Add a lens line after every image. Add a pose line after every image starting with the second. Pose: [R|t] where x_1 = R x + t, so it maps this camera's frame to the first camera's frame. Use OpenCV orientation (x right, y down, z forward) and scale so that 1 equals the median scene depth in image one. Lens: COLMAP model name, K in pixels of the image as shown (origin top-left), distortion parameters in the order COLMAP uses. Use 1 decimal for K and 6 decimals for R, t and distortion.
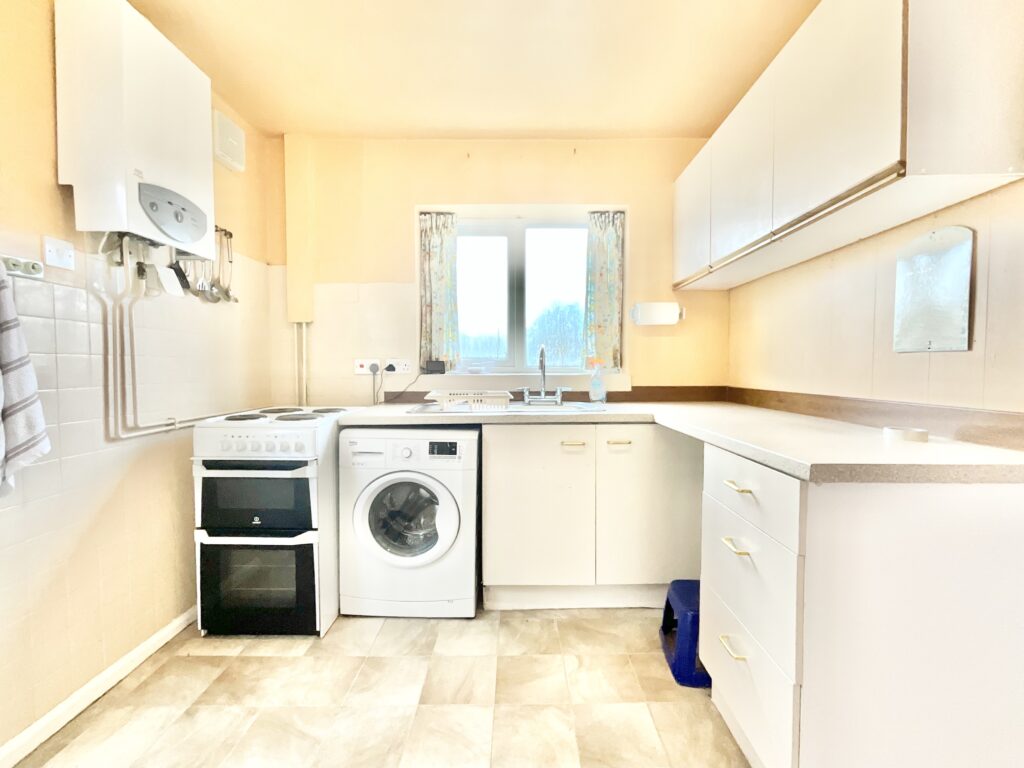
lens RADIAL K [[440.7, 0, 512.0], [0, 440.7, 384.0], [0, 0, 1]] dist [-0.002810, 0.000197]
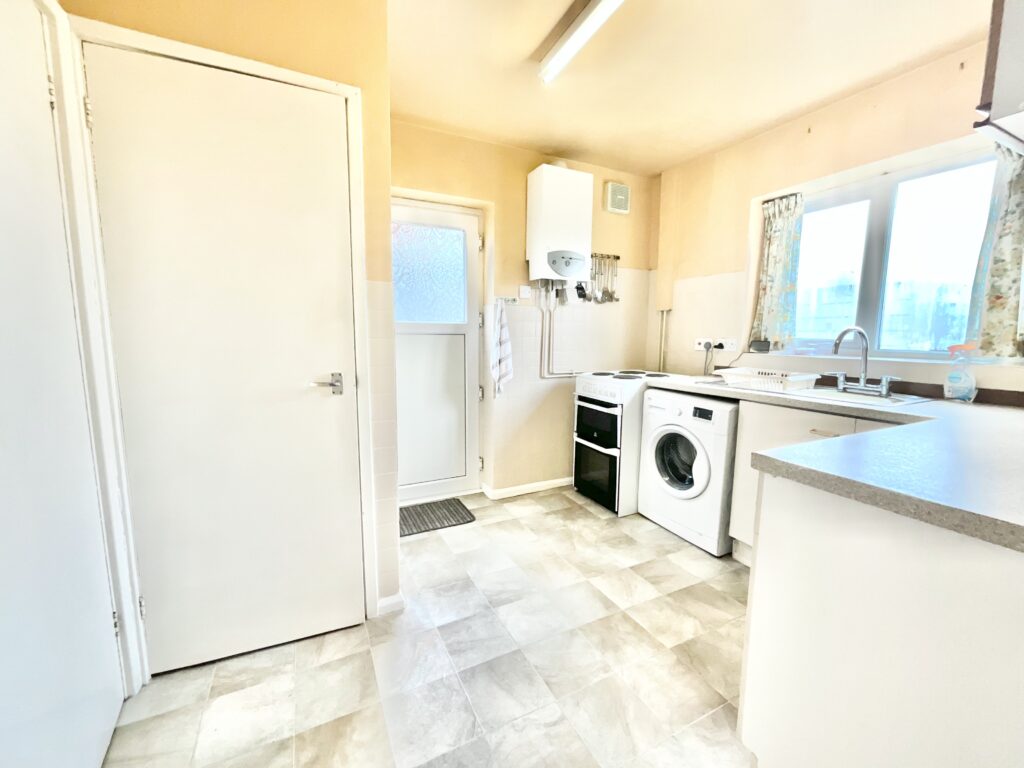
lens RADIAL K [[440.7, 0, 512.0], [0, 440.7, 384.0], [0, 0, 1]] dist [-0.002810, 0.000197]
pose [[0.432427, 0.112285, -0.894650, 0.717686], [-0.043825, 0.993660, 0.103529, -0.042624], [0.900604, -0.005561, 0.434606, -0.029251]]
